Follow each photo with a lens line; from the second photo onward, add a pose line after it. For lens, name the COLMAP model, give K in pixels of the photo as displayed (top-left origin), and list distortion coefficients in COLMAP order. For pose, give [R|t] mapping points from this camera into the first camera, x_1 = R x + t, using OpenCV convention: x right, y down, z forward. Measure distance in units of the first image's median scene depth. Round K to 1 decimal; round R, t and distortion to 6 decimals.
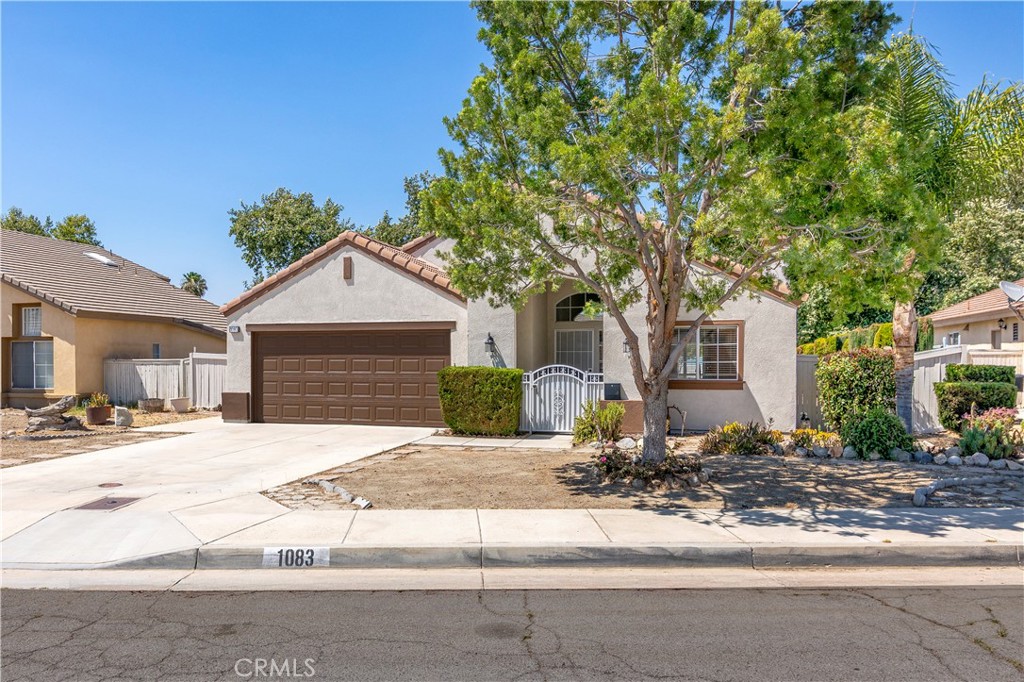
lens RADIAL K [[670.5, 0, 503.4], [0, 670.5, 346.1], [0, 0, 1]] dist [-0.004052, 0.000996]
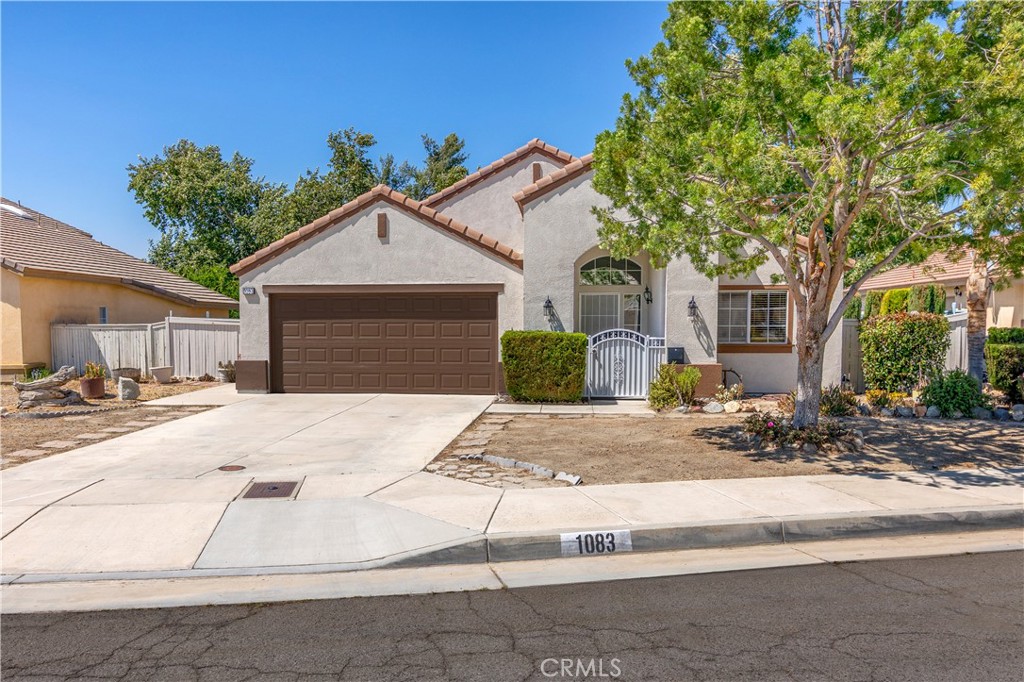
lens RADIAL K [[670.5, 0, 510.0], [0, 670.5, 333.7], [0, 0, 1]] dist [-0.004052, 0.000996]
pose [[0.987957, -0.003390, 0.154688, -0.224496], [-0.001729, 0.999456, 0.032942, 0.002983], [-0.154716, -0.032813, 0.987414, 0.057970]]
